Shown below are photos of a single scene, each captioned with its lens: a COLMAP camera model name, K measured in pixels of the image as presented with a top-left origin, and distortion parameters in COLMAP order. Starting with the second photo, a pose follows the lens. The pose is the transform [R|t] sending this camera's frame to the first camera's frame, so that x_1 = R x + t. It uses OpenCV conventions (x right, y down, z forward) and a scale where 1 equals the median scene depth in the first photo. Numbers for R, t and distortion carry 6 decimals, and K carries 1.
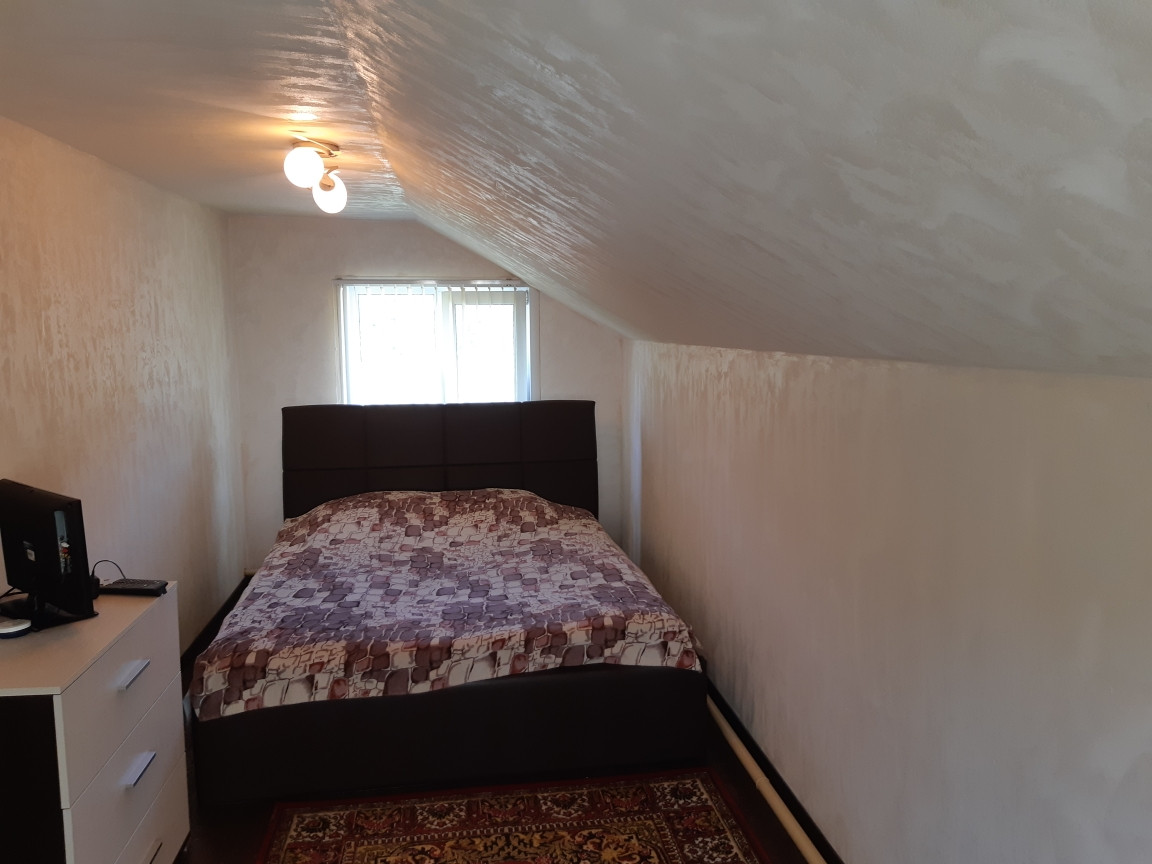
lens RADIAL K [[894.2, 0, 576.0], [0, 894.2, 432.0], [0, 0, 1]] dist [0.095235, -0.175797]
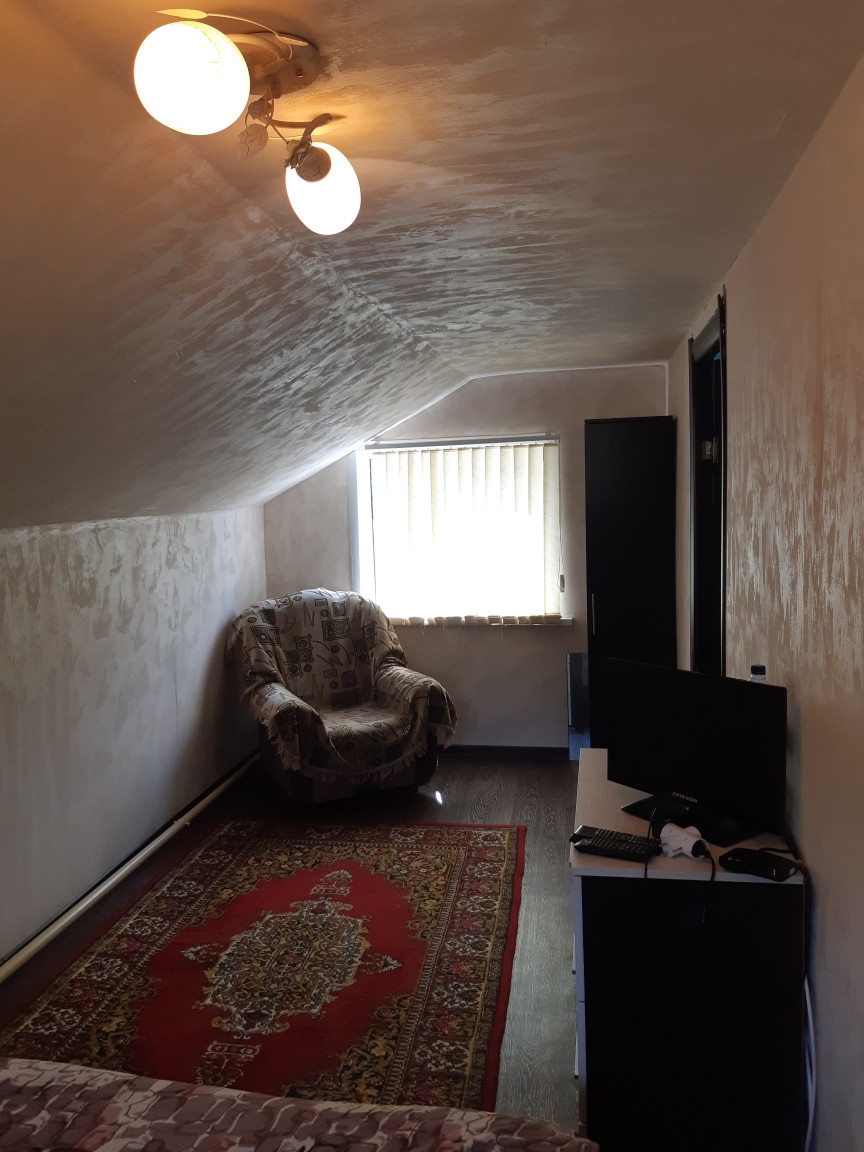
lens RADIAL K [[894.2, 0, 432.0], [0, 894.2, 576.0], [0, 0, 1]] dist [0.095235, -0.175797]
pose [[-0.952311, -0.001193, 0.305128, -0.808423], [0.065999, 0.975514, 0.209799, -0.282449], [-0.297907, 0.219932, -0.928914, 2.356631]]
